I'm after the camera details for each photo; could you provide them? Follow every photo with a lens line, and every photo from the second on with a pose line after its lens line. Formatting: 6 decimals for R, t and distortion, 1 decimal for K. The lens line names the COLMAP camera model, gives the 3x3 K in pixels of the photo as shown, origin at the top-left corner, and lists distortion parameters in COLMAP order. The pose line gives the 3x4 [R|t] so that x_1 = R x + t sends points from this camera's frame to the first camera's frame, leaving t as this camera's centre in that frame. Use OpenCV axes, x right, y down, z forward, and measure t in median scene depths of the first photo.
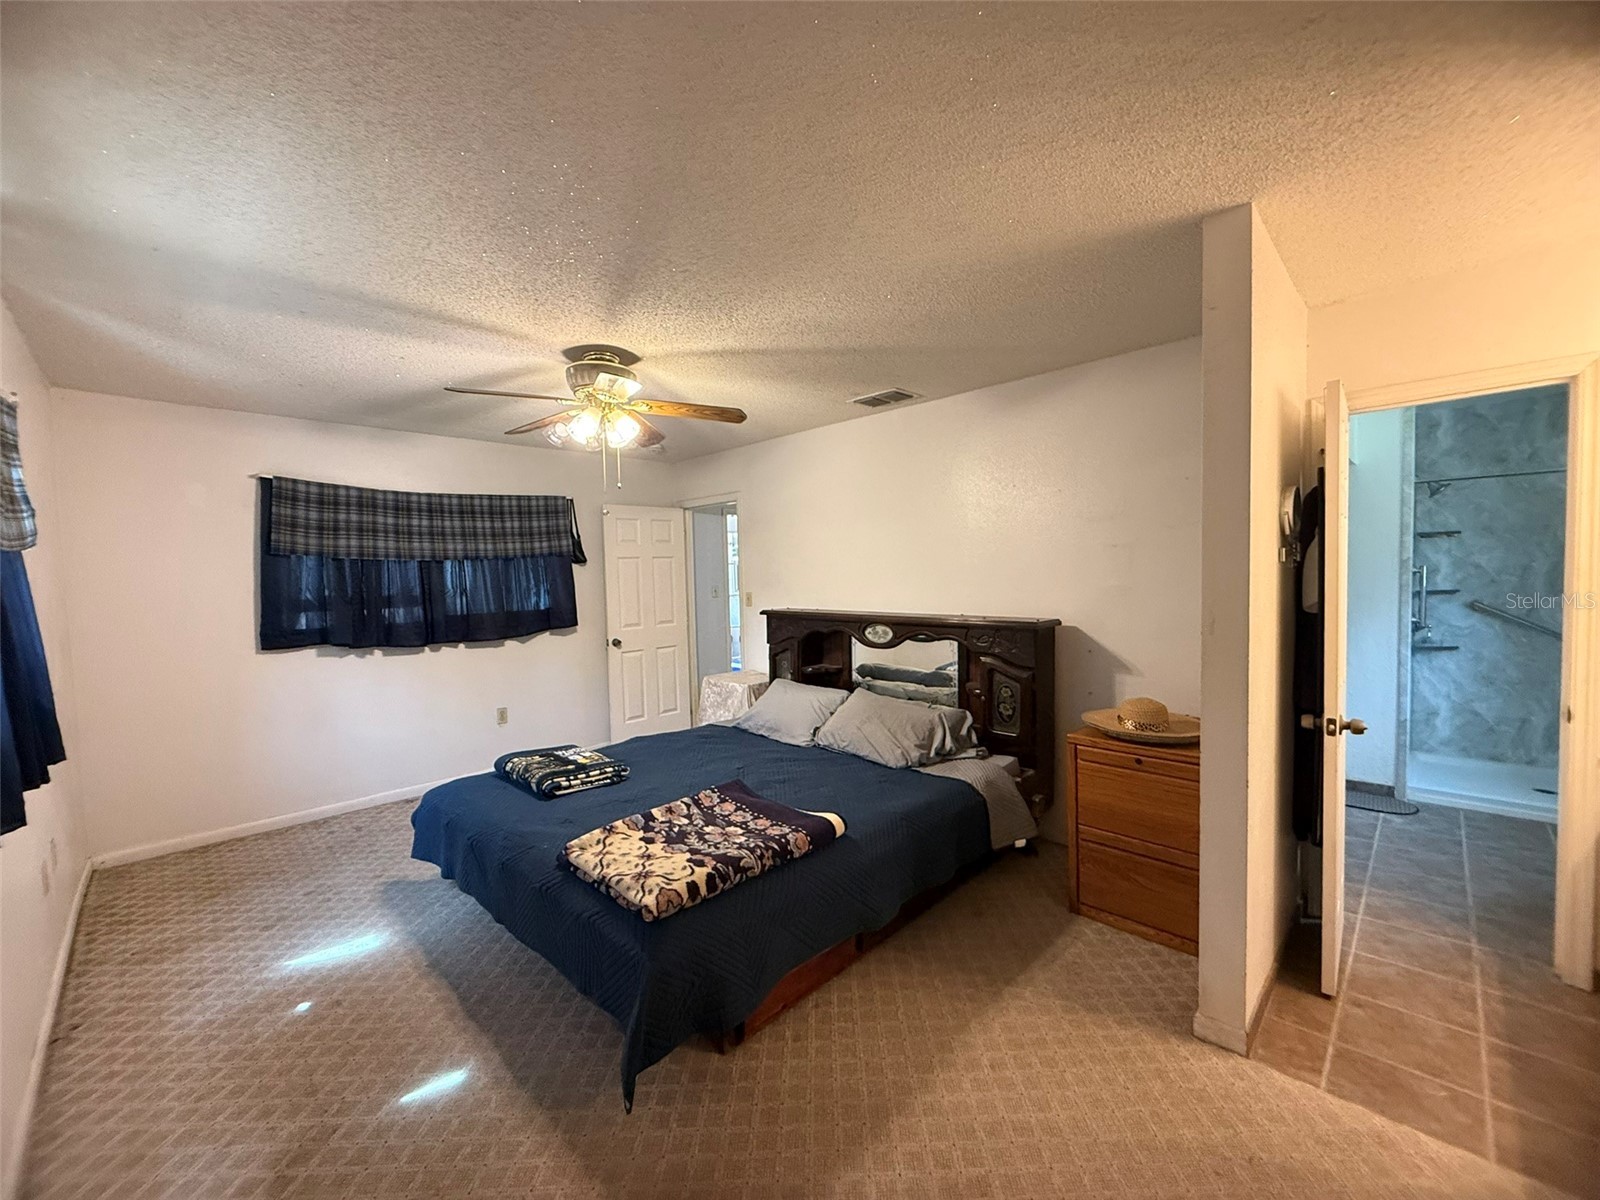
lens RADIAL K [[638.6, 0, 793.9], [0, 638.6, 599.4], [0, 0, 1]] dist [0.000645, -0.000722]
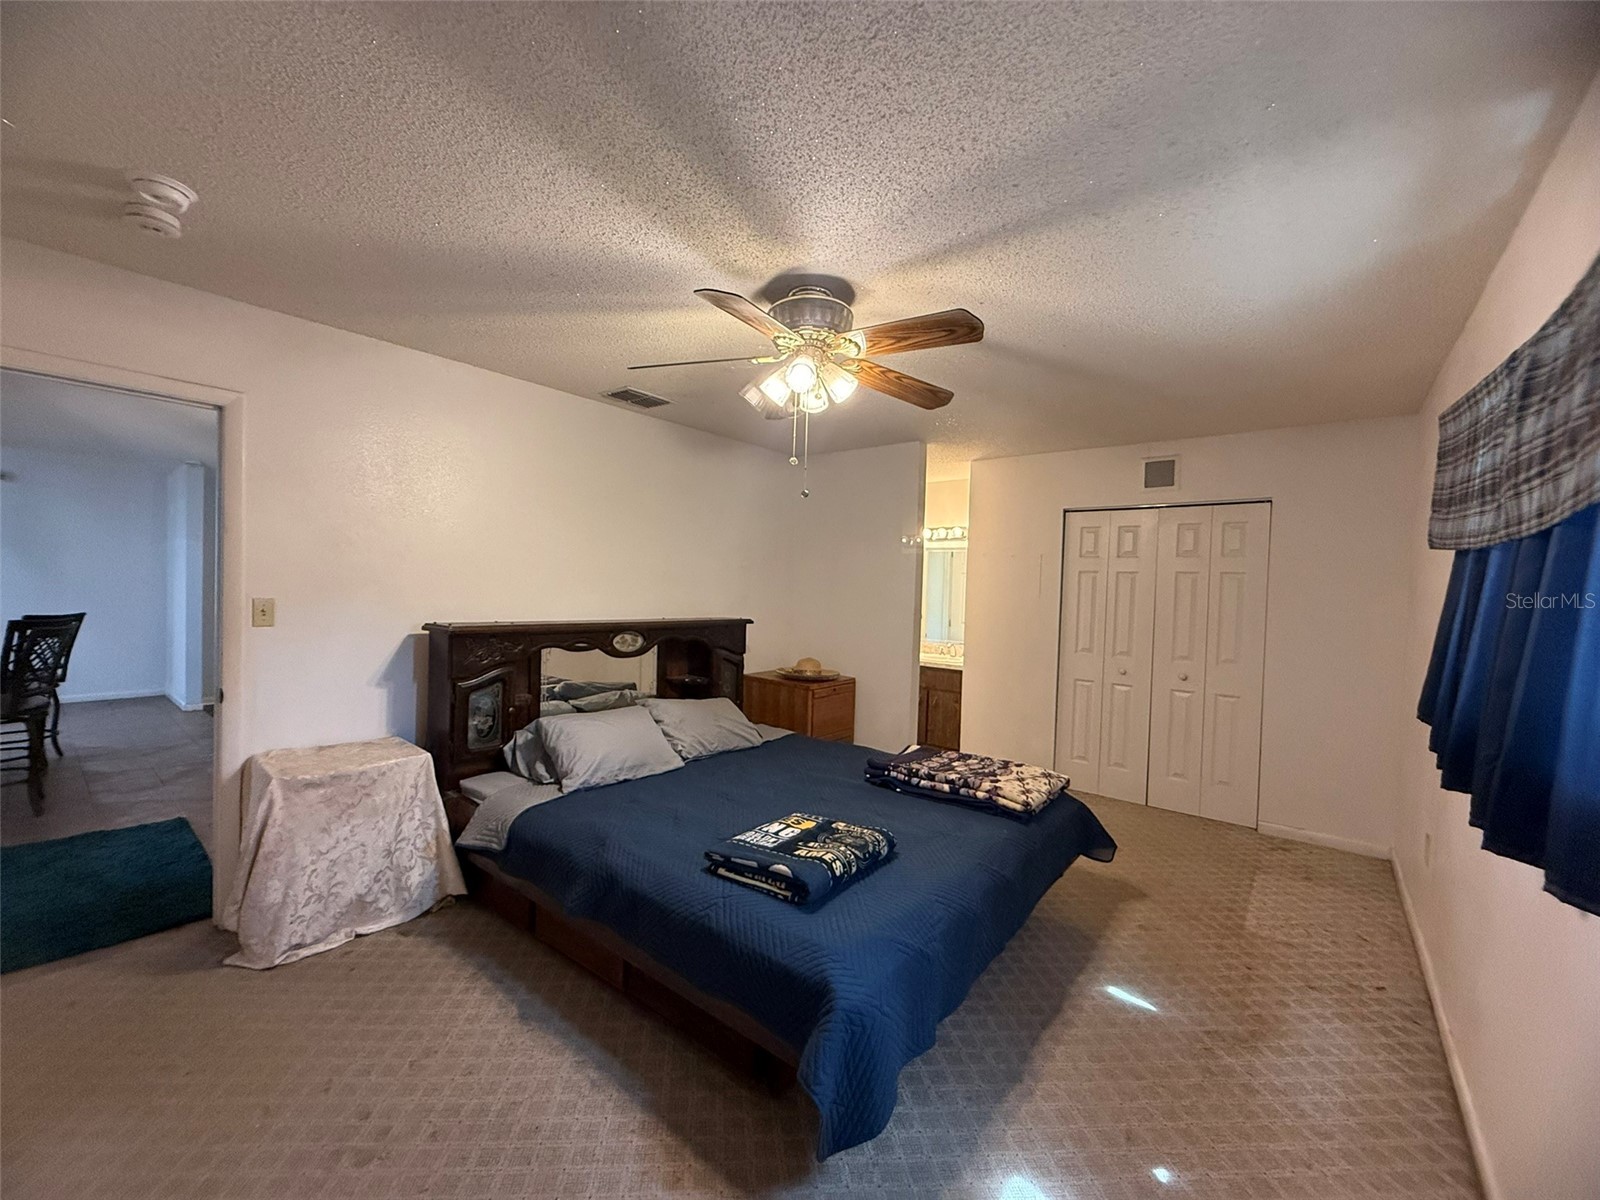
lens RADIAL K [[638.6, 0, 793.9], [0, 638.6, 599.4], [0, 0, 1]] dist [0.000645, -0.000722]
pose [[-0.107102, 0.001500, 0.994247, -1.407576], [0.015342, 0.999882, 0.000144, -0.008881], [-0.994130, 0.015269, -0.107112, 1.449132]]
